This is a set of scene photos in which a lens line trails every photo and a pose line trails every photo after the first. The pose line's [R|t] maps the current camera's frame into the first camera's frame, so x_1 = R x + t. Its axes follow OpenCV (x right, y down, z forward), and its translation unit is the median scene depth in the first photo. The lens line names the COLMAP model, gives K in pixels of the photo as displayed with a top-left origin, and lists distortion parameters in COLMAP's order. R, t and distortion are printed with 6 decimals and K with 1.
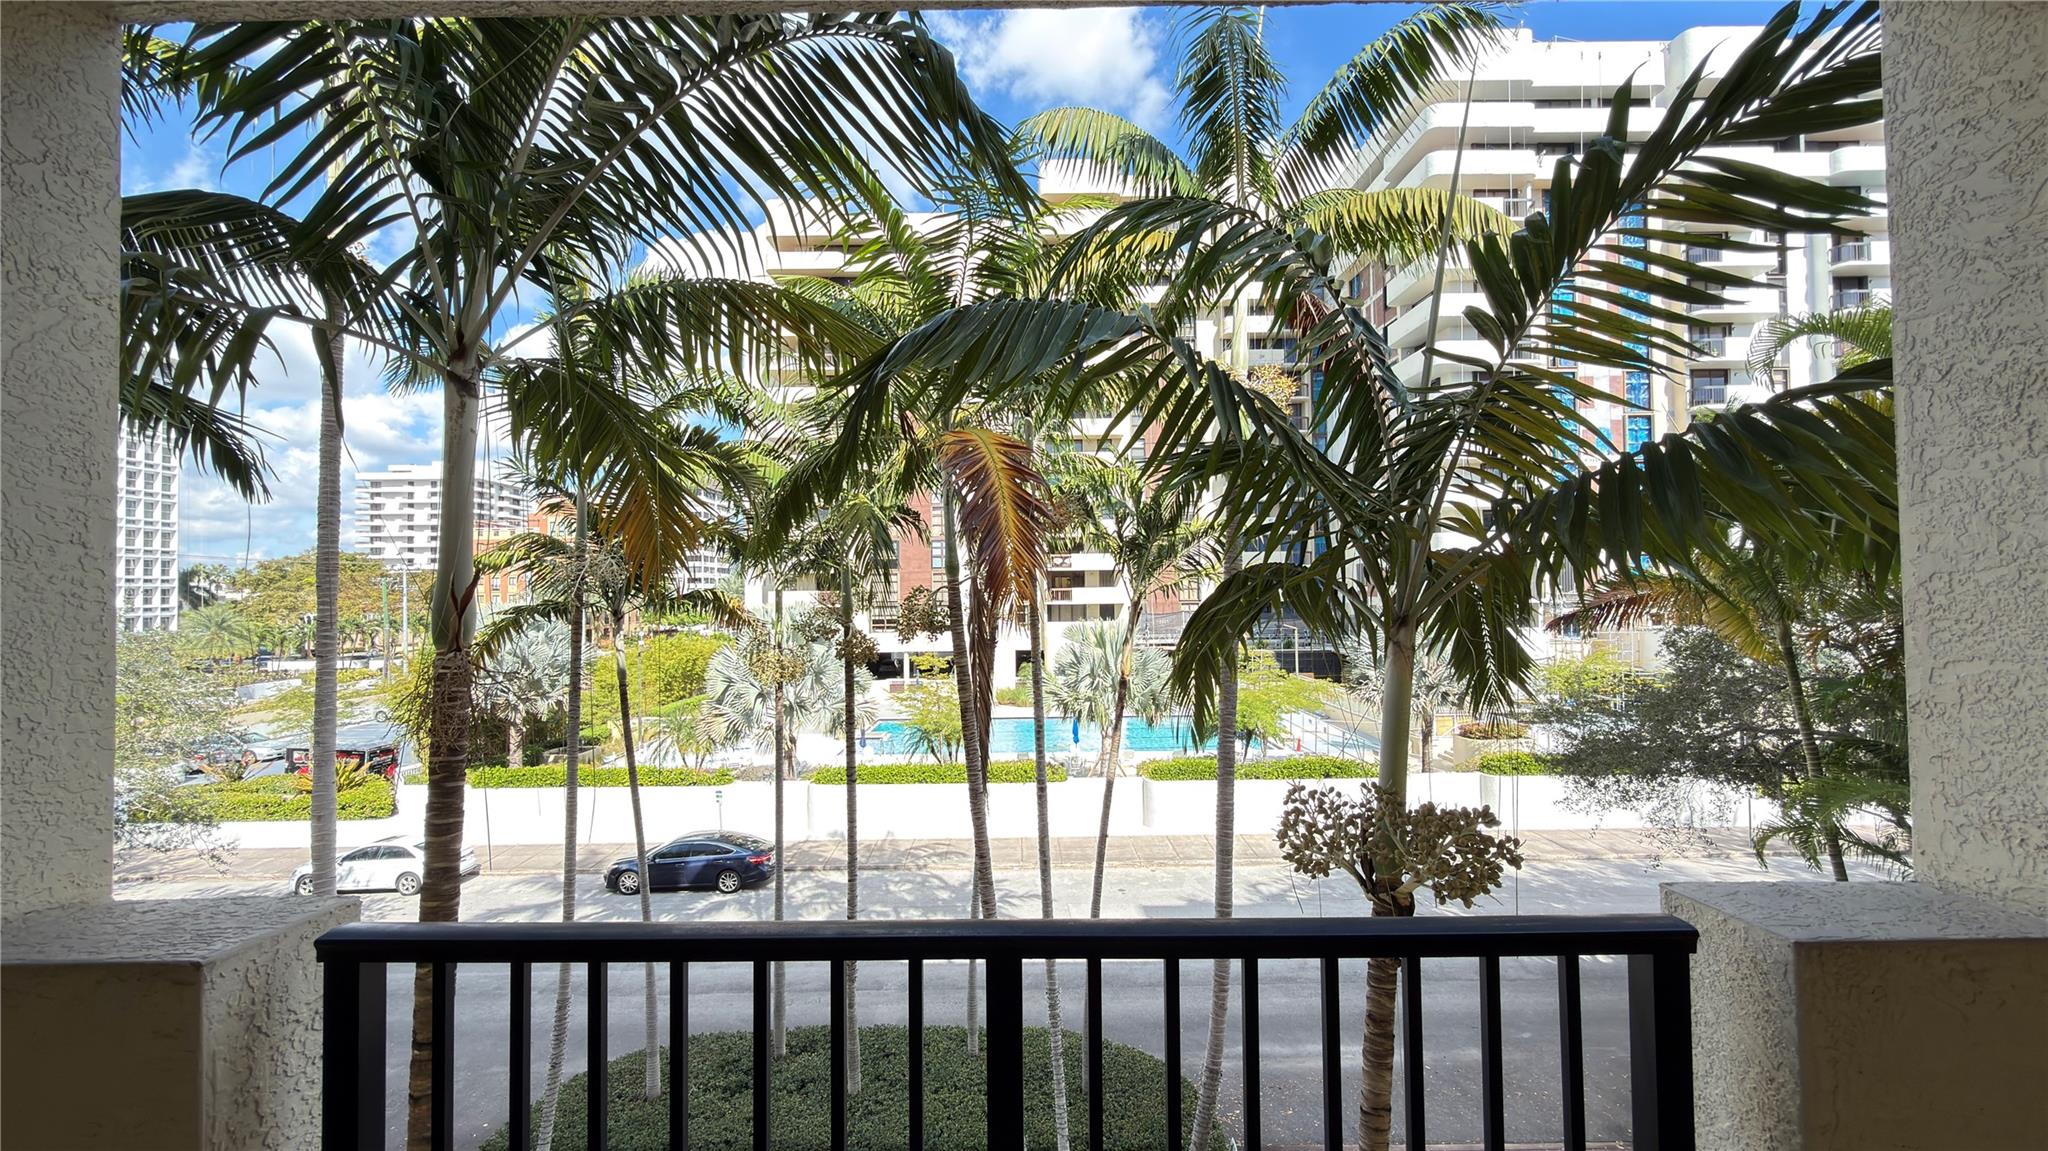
lens RADIAL K [[819.7, 0, 1024.1], [0, 819.7, 571.7], [0, 0, 1]] dist [-0.001879, 0.000874]
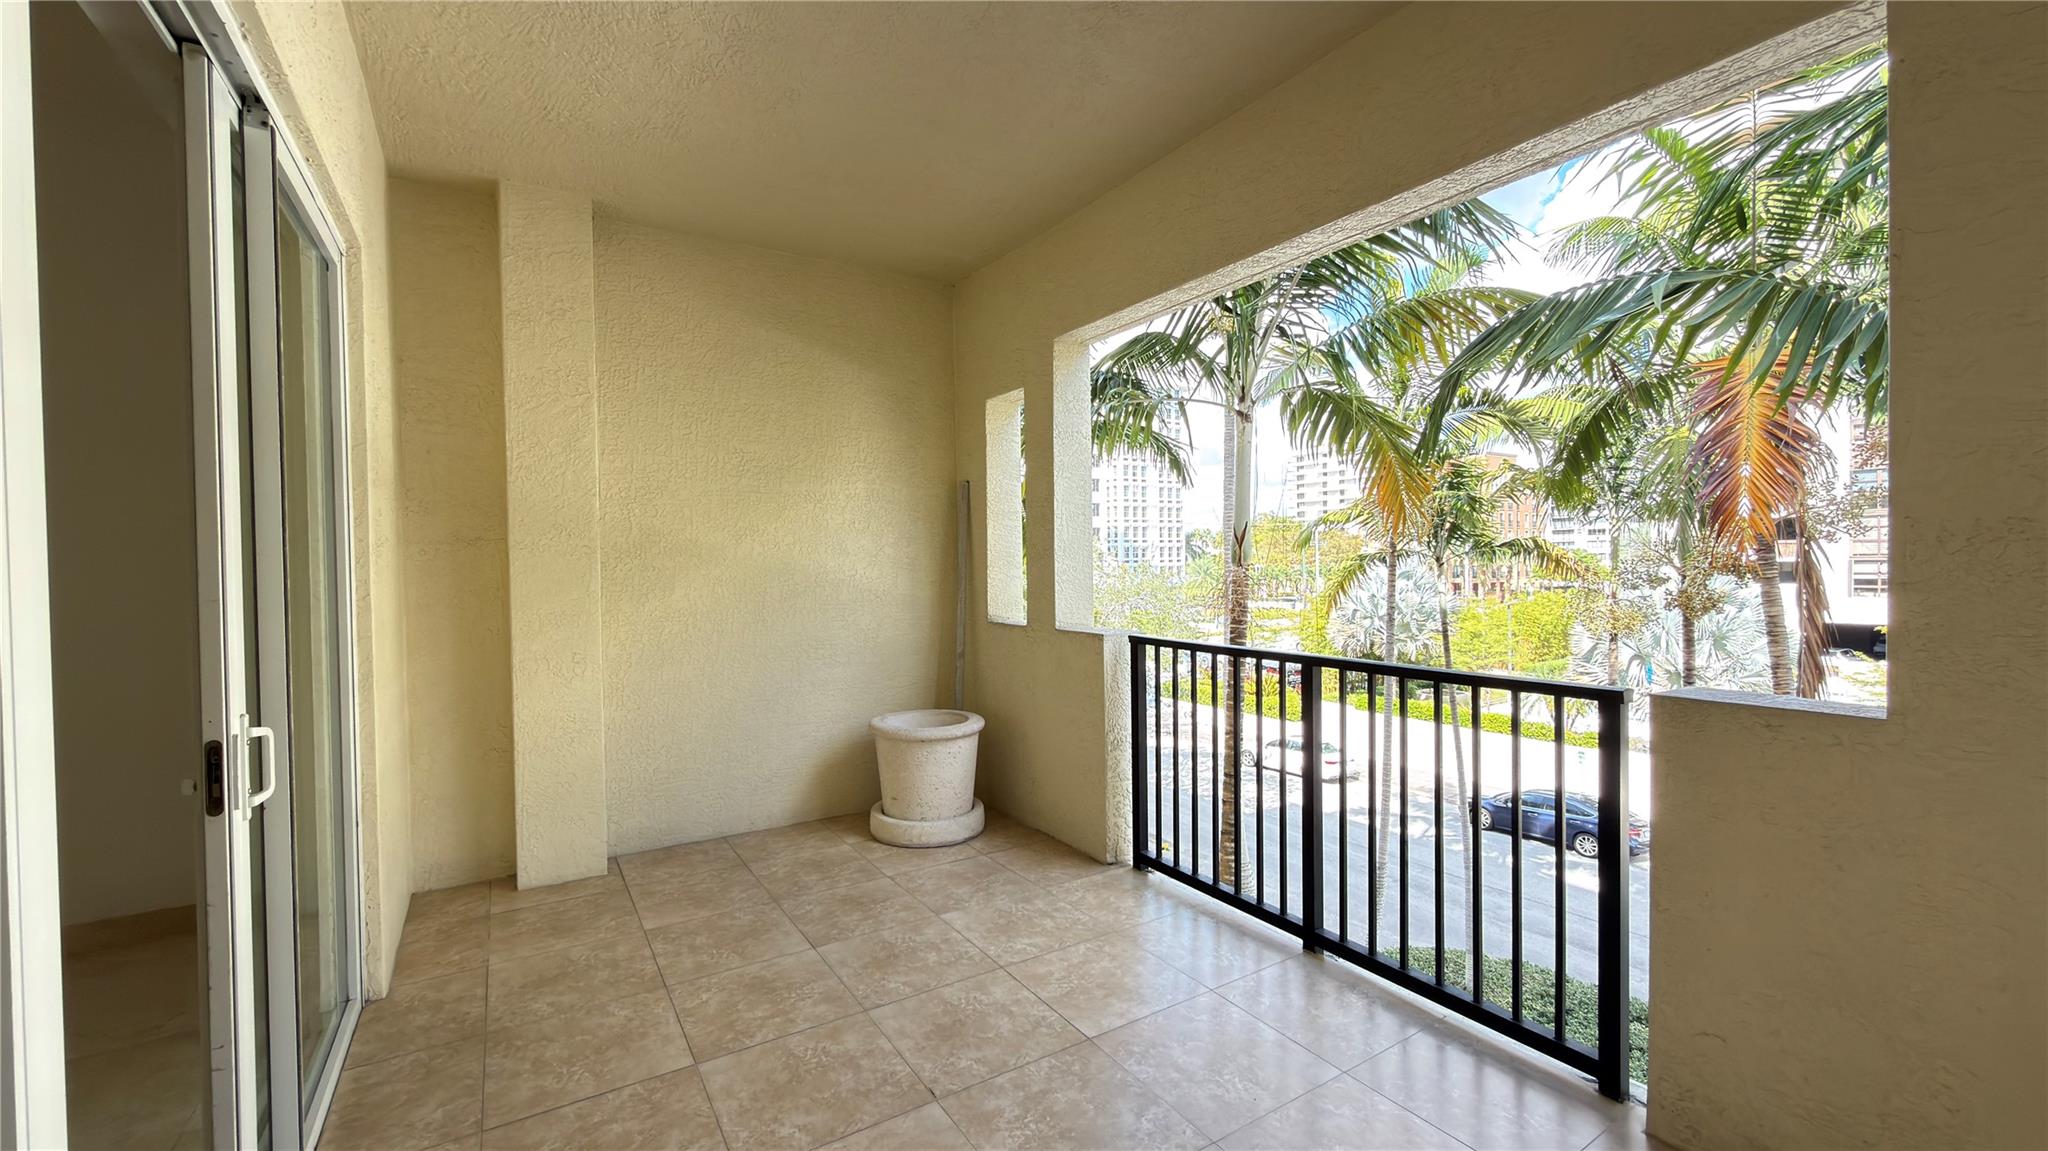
lens RADIAL K [[819.7, 0, 1020.1], [0, 819.7, 571.5], [0, 0, 1]] dist [-0.001879, 0.000874]
pose [[0.538624, 0.016005, -0.842394, 0.130515], [0.030320, 0.998804, 0.038364, 0.004990], [0.842000, -0.046205, 0.537495, -0.087223]]
